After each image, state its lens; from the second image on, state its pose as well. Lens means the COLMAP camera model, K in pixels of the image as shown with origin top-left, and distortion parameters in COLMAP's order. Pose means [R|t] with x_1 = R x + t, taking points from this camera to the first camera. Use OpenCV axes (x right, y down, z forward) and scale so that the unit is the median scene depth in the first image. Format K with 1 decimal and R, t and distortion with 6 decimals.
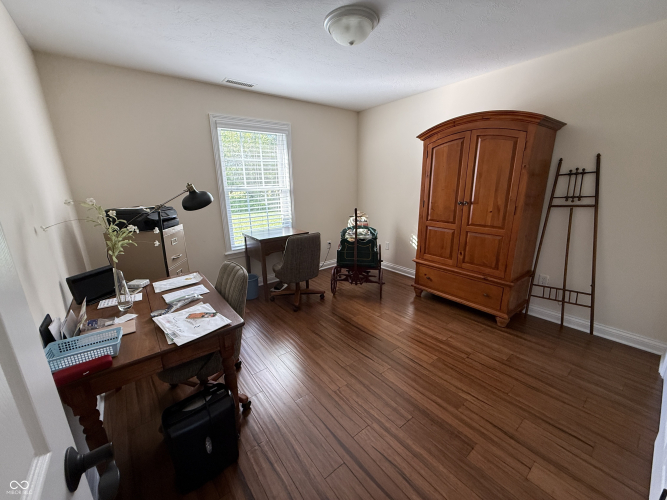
lens RADIAL K [[265.8, 0, 333.3], [0, 265.8, 250.5], [0, 0, 1]] dist [0.000413, 0.000143]
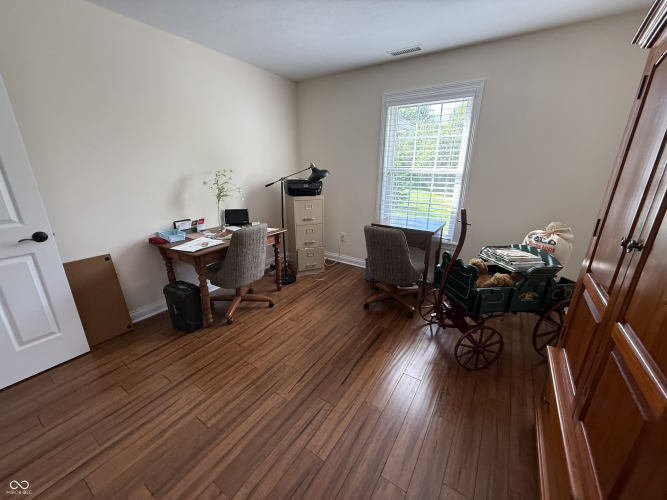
lens RADIAL K [[265.8, 0, 329.6], [0, 265.8, 249.9], [0, 0, 1]] dist [0.000413, 0.000143]
pose [[0.317953, 0.307781, -0.896759, 0.865013], [-0.248392, 0.939846, 0.234500, -0.211542], [0.914990, 0.148187, 0.375278, 0.777056]]
